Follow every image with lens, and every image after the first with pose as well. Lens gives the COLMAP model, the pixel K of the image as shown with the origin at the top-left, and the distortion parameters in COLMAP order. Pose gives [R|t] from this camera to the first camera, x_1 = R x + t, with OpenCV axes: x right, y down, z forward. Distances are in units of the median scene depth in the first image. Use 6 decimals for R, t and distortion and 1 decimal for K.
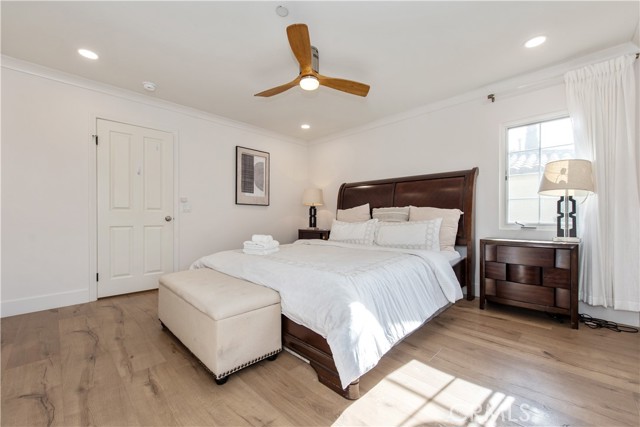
lens RADIAL K [[255.5, 0, 321.6], [0, 255.5, 216.0], [0, 0, 1]] dist [0.012933, -0.002361]
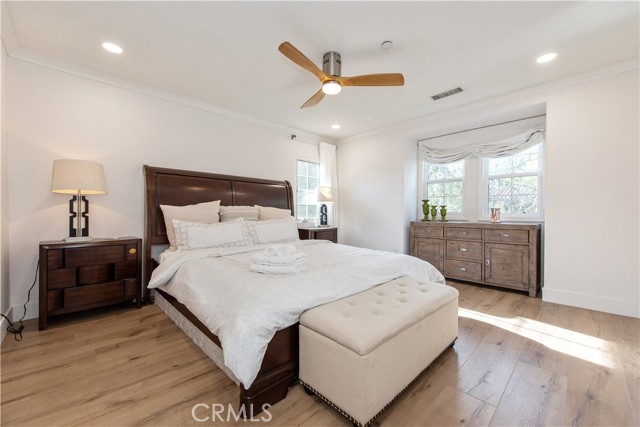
lens RADIAL K [[255.5, 0, 321.8], [0, 255.5, 214.4], [0, 0, 1]] dist [0.012933, -0.002361]
pose [[0.022041, 0.002587, 0.999754, -0.733643], [0.001581, 0.999995, -0.002623, 0.002299], [-0.999756, 0.001639, 0.022037, 0.700526]]
